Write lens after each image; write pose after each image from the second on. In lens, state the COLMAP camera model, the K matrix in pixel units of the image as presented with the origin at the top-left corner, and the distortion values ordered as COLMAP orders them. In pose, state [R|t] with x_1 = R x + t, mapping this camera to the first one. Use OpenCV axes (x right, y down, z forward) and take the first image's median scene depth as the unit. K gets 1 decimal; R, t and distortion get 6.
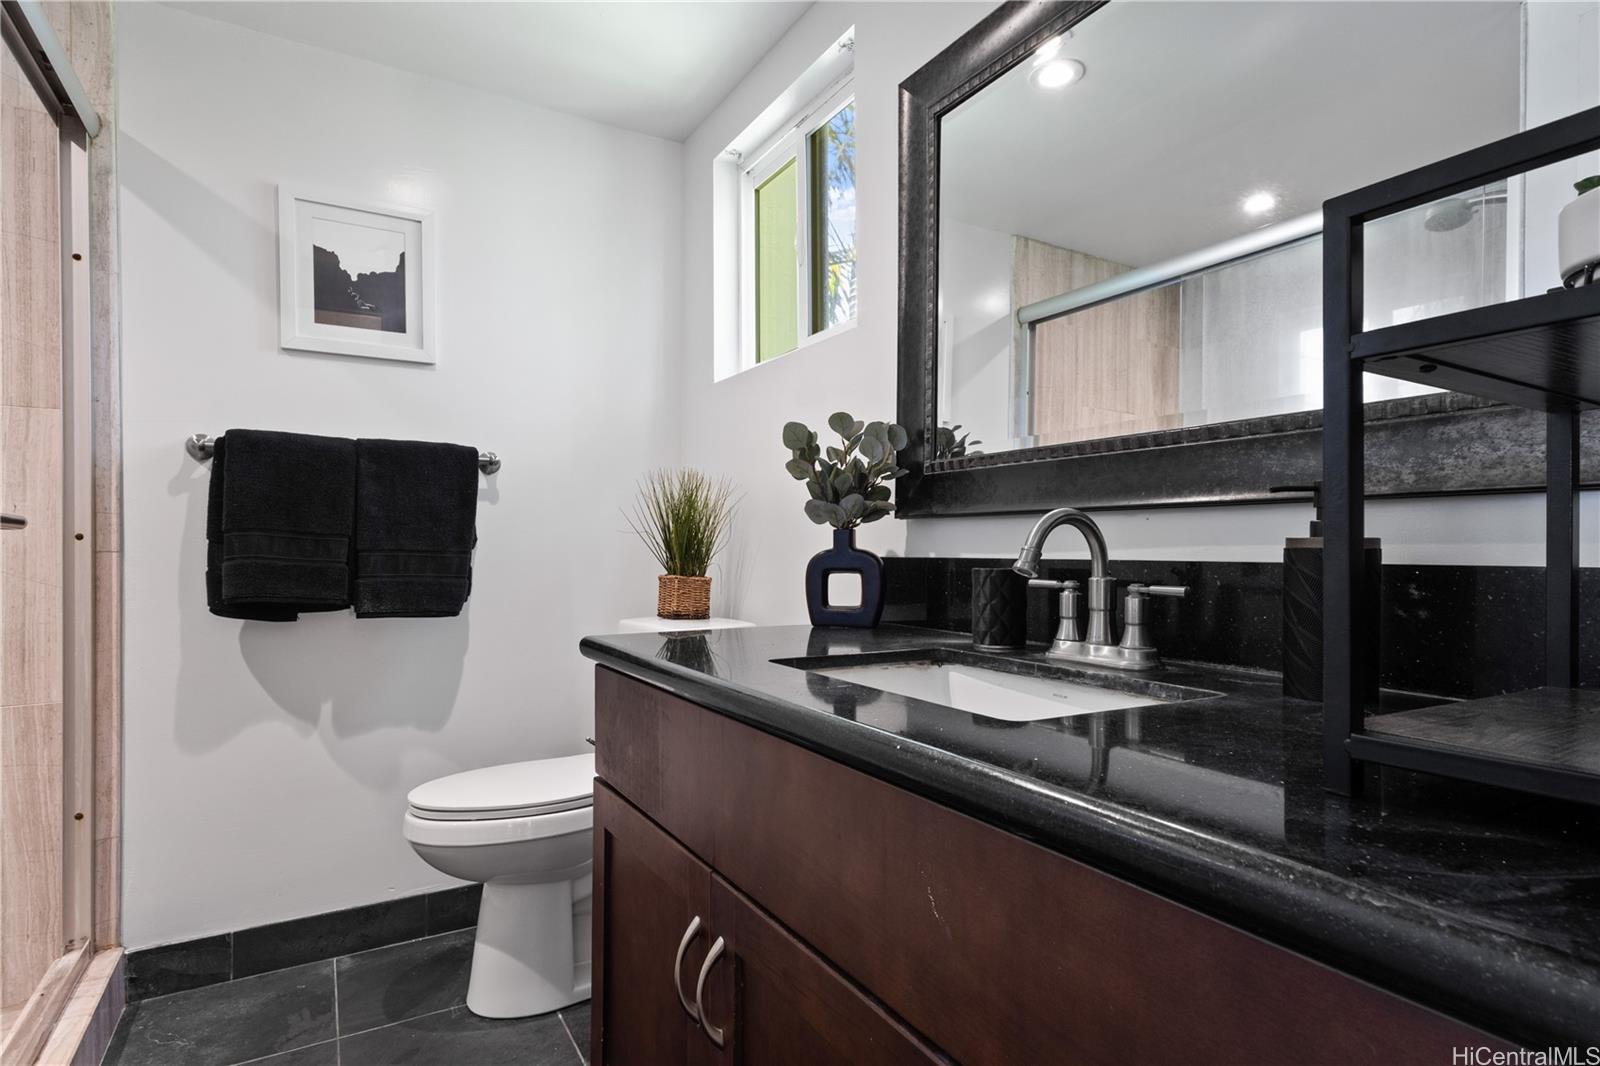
lens RADIAL K [[842.7, 0, 801.2], [0, 842.7, 541.4], [0, 0, 1]] dist [0.021987, -0.002508]
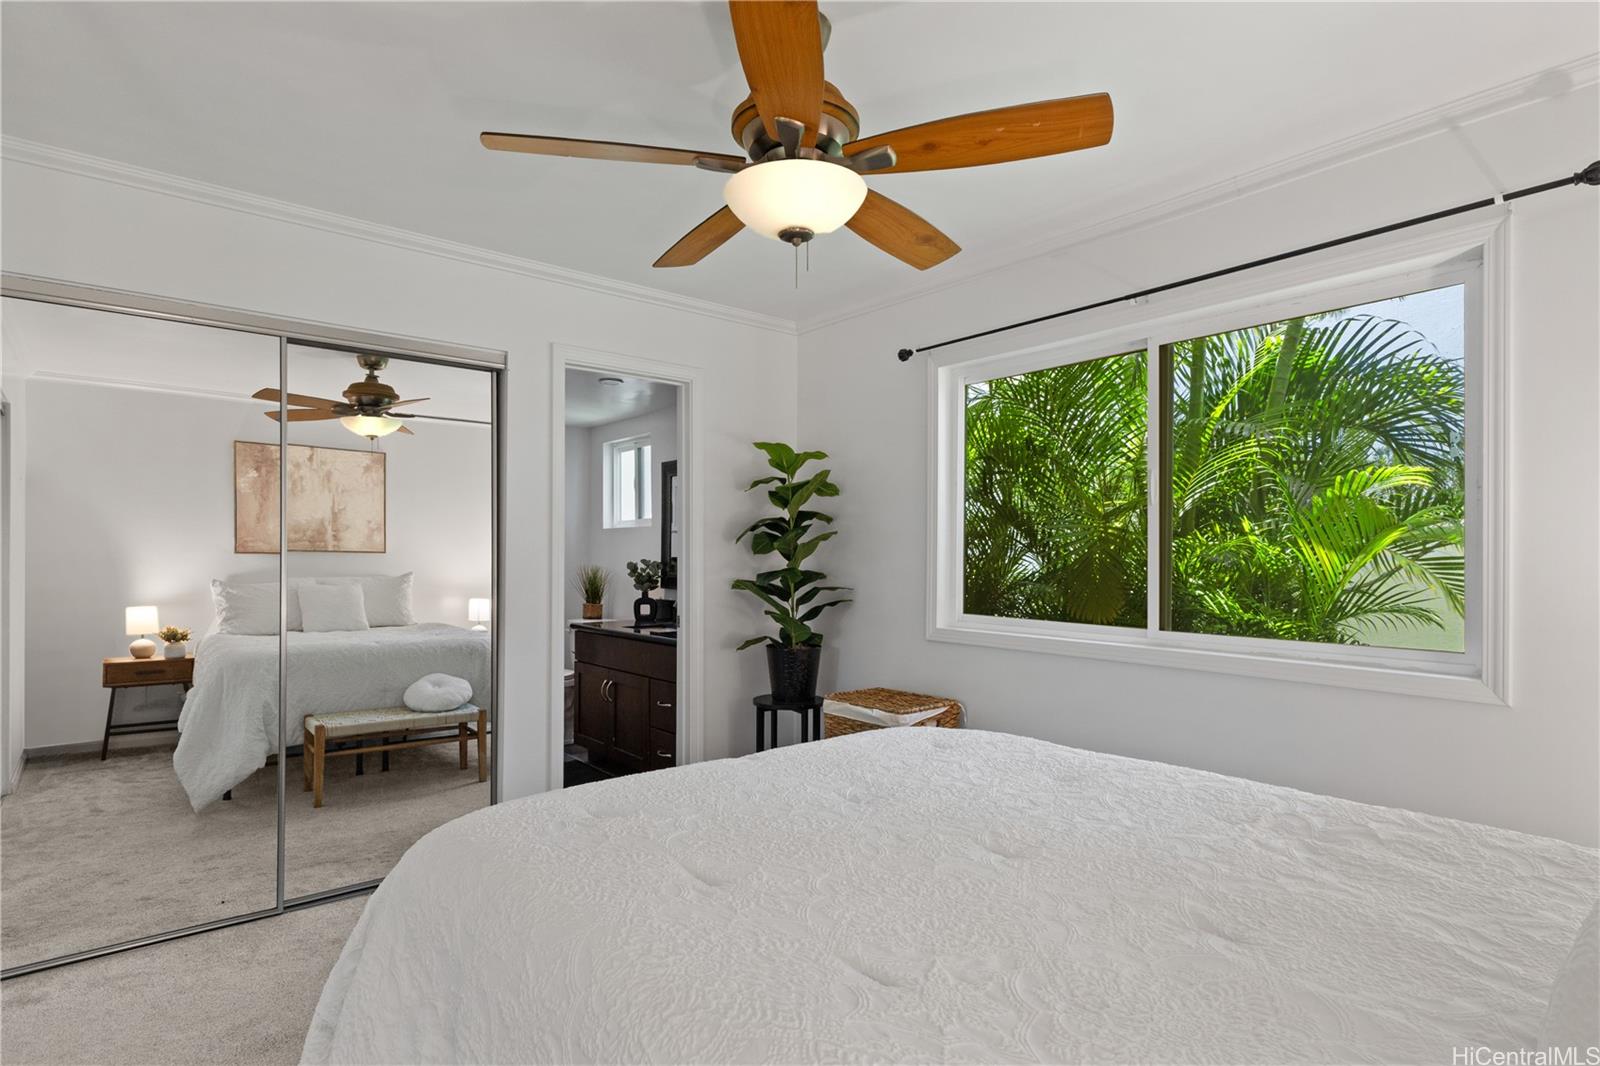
lens RADIAL K [[842.7, 0, 803.0], [0, 842.7, 545.4], [0, 0, 1]] dist [0.021987, -0.002508]
pose [[0.987530, 0.003863, 0.157381, 0.205417], [-0.003061, 0.999981, -0.005342, -0.267241], [-0.157399, 0.004794, 0.987523, -3.578017]]
